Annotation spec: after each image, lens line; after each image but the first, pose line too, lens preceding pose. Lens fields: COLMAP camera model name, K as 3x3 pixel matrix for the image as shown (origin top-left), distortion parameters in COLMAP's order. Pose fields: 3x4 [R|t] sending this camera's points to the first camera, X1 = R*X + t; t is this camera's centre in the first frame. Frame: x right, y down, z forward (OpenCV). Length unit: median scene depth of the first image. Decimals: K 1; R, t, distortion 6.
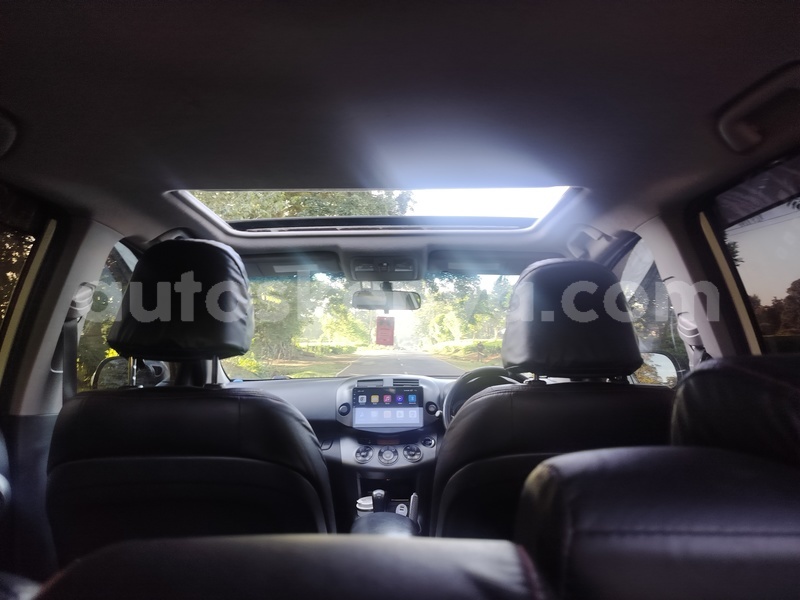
lens RADIAL K [[561.8, 0, 401.4], [0, 561.8, 297.8], [0, 0, 1]] dist [0.037969, -0.020601]
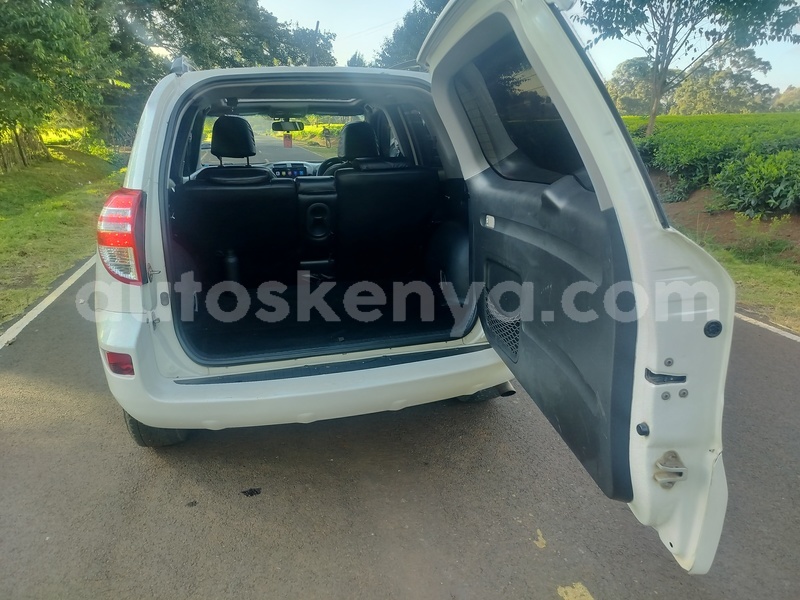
lens RADIAL K [[561.8, 0, 395.7], [0, 561.8, 299.2], [0, 0, 1]] dist [0.037969, -0.020601]
pose [[0.971353, -0.076575, 0.224967, -0.150261], [-0.012082, 0.929525, 0.368561, -0.169063], [-0.237335, -0.360721, 0.901972, -1.200800]]
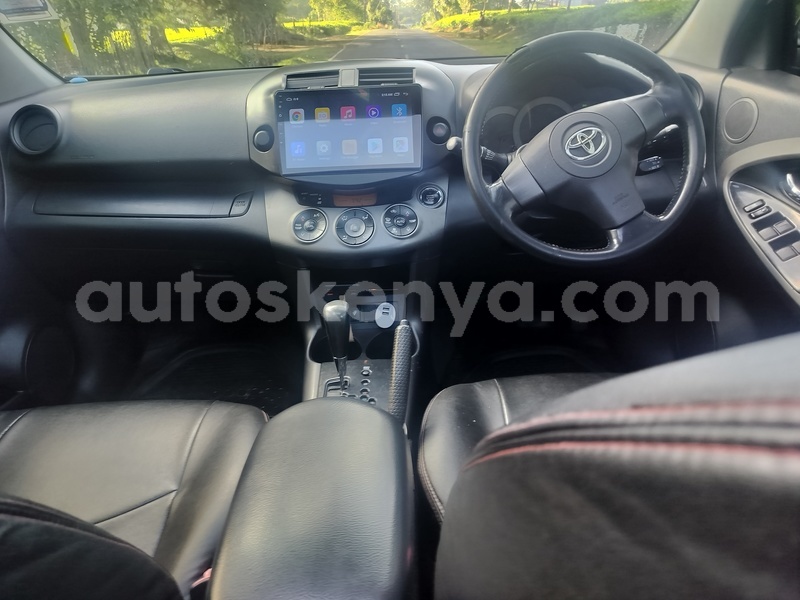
lens RADIAL K [[561.8, 0, 397.5], [0, 561.8, 279.6], [0, 0, 1]] dist [0.037969, -0.020601]
pose [[0.999407, -0.027378, -0.020871, 0.023799], [0.034081, 0.872512, 0.487403, 0.068005], [0.004866, -0.487825, 0.872928, 0.498610]]
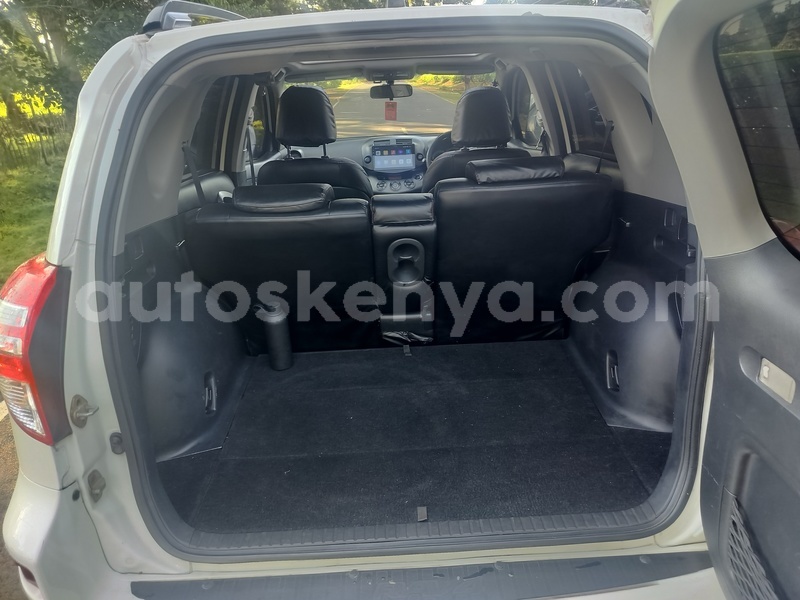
lens RADIAL K [[561.8, 0, 397.5], [0, 561.8, 300.2], [0, 0, 1]] dist [0.037969, -0.020601]
pose [[0.999136, -0.041480, 0.002535, -0.034259], [0.035886, 0.891944, 0.450720, -0.178005], [-0.020957, -0.450240, 0.892662, -0.675555]]
